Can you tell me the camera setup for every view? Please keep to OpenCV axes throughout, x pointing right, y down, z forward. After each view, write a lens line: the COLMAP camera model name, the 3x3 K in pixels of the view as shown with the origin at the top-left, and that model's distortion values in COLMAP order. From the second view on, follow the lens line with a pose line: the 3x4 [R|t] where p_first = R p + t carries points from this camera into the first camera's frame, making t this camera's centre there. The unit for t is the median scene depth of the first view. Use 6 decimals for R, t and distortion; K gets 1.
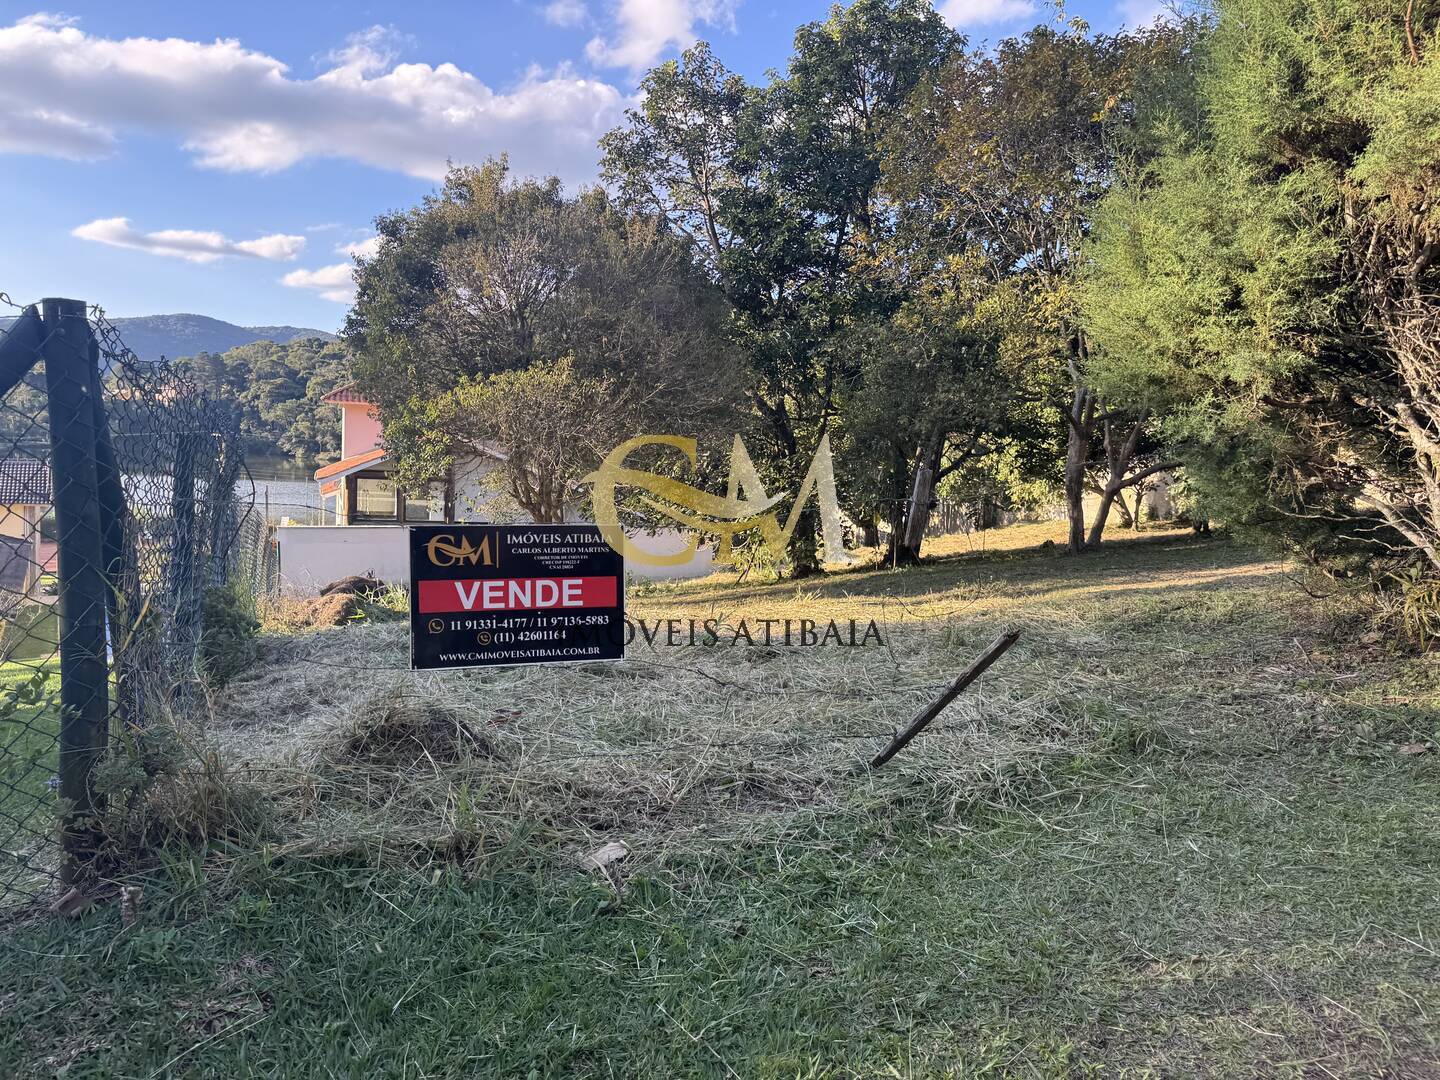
lens RADIAL K [[995.7, 0, 728.3], [0, 995.7, 539.3], [0, 0, 1]] dist [0.116384, -0.101126]
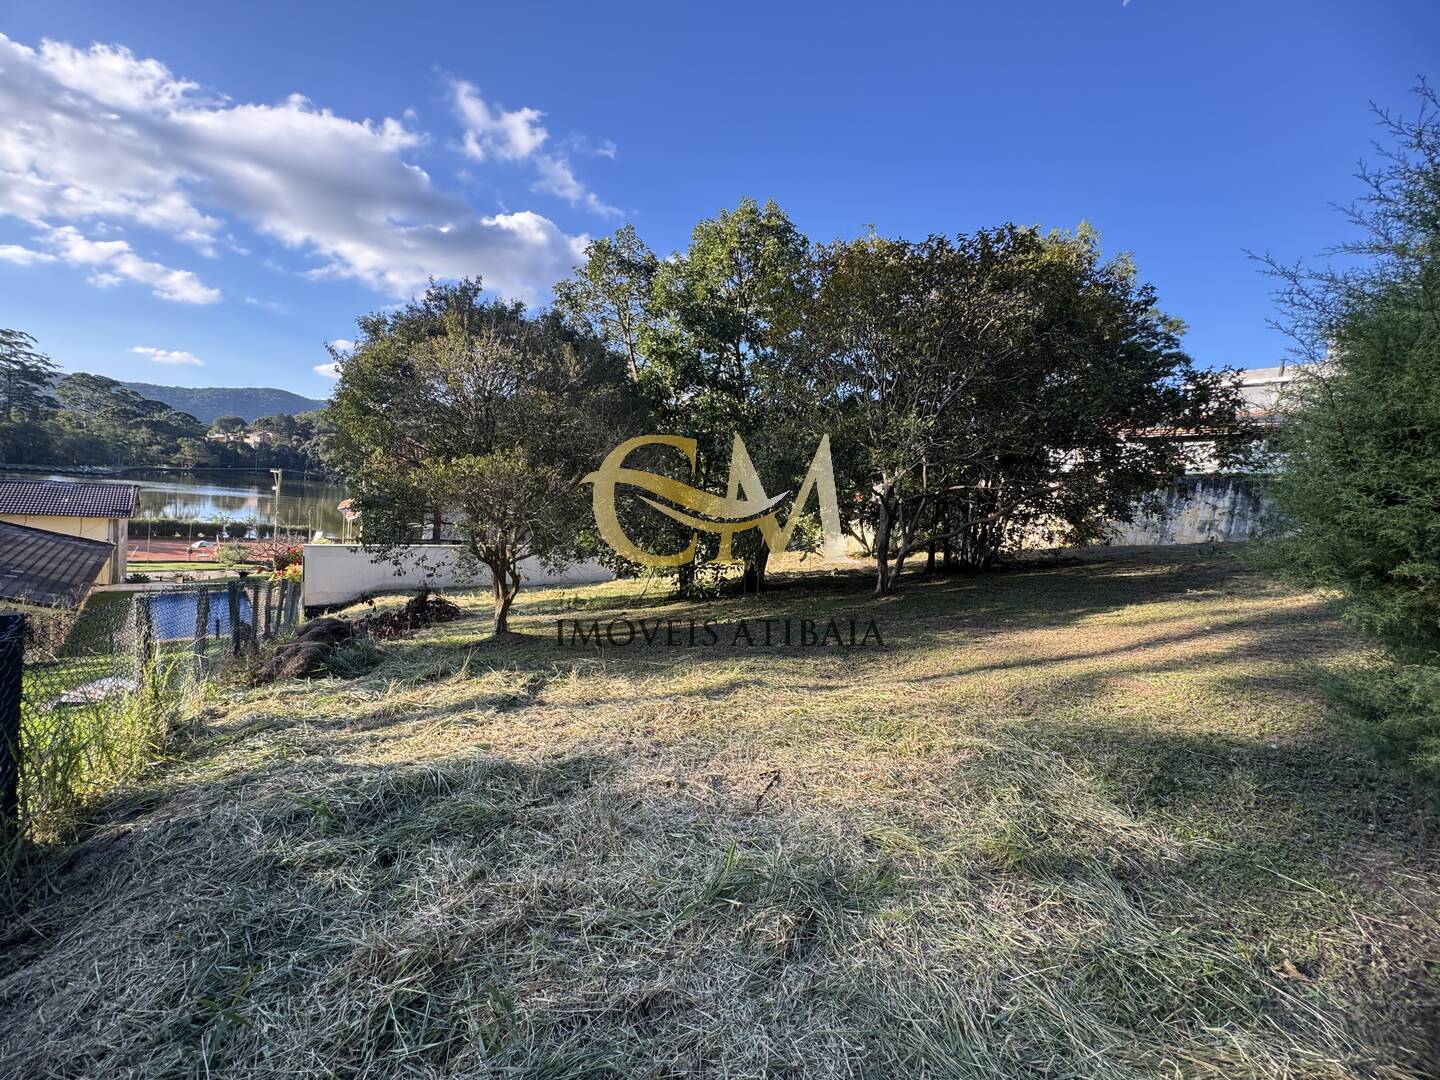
lens RADIAL K [[577.9, 0, 720.0], [0, 577.9, 540.0], [0, 0, 1]] dist [0.000072, -0.000152]
pose [[0.984617, 0.028780, 0.172341, -0.043579], [-0.028135, 0.999585, -0.006184, -0.065615], [-0.172447, 0.001240, 0.985018, 0.265690]]
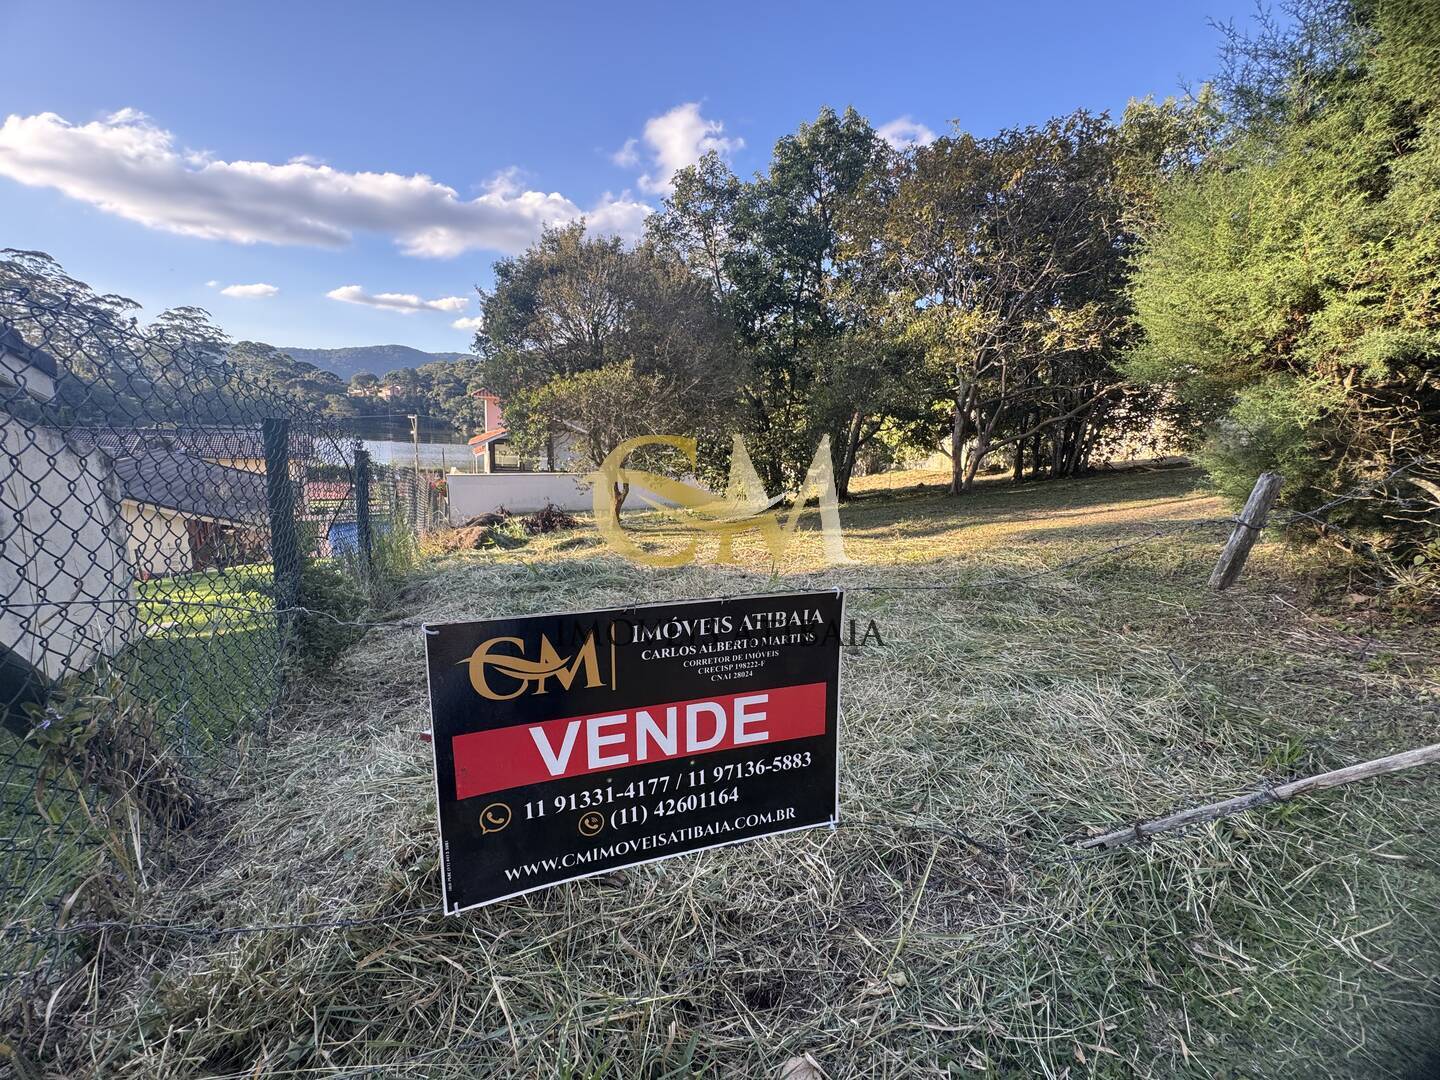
lens RADIAL K [[577.9, 0, 720.0], [0, 577.9, 540.0], [0, 0, 1]] dist [0.000072, -0.000152]
pose [[0.999948, -0.000481, 0.010146, -0.036466], [-0.000599, 0.994343, 0.106220, -0.015576], [-0.010139, -0.106220, 0.994291, 0.145784]]
